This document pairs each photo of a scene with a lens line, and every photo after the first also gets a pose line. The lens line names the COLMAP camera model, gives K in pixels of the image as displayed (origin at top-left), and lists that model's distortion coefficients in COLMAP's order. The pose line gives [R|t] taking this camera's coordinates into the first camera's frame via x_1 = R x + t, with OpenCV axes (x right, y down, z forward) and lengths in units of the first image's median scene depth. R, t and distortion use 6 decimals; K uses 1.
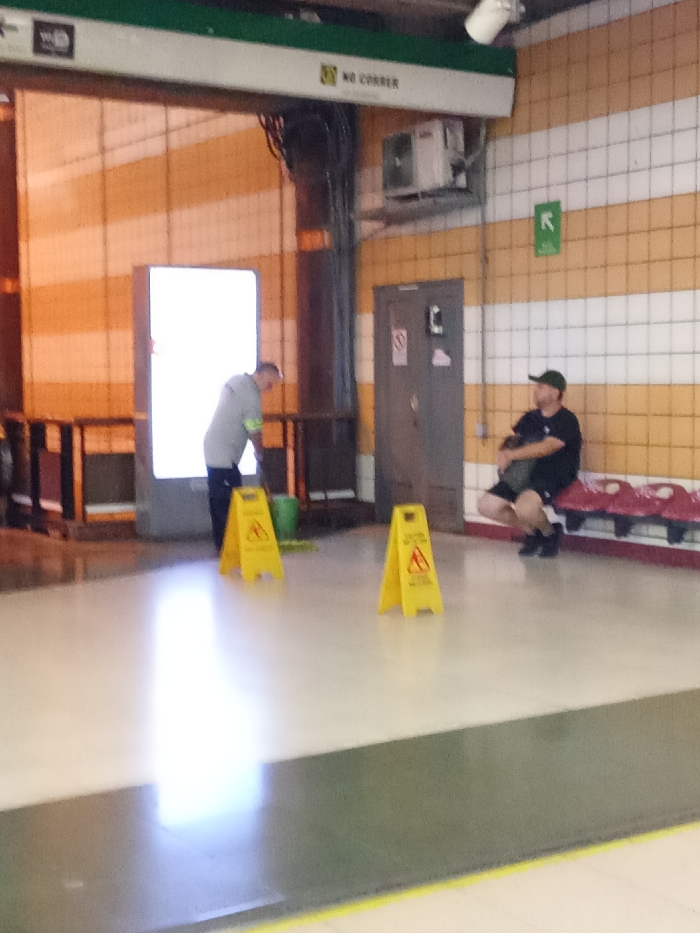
lens RADIAL K [[1442.4, 0, 350.0], [0, 1442.4, 466.5], [0, 0, 1]] dist [0.013588, 0.010494]
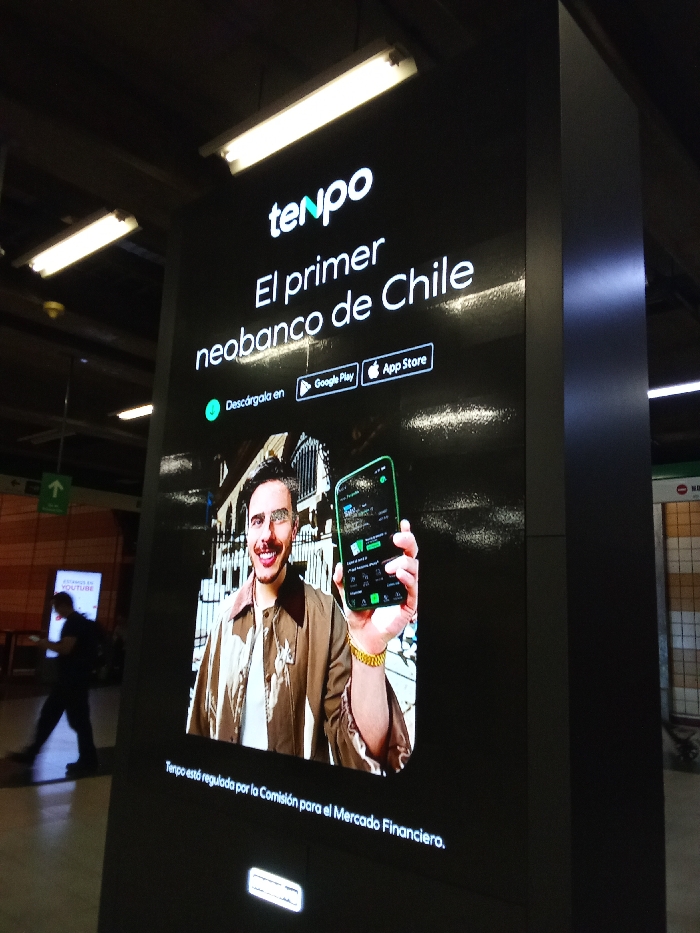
lens RADIAL K [[729.1, 0, 350.0], [0, 729.1, 466.5], [0, 0, 1]] dist [0.009552, 0.003254]
pose [[0.963919, 0.107425, 0.243558, 0.016982], [-0.040606, 0.963586, -0.264299, 0.001372], [-0.263082, 0.244872, 0.933180, -0.271901]]
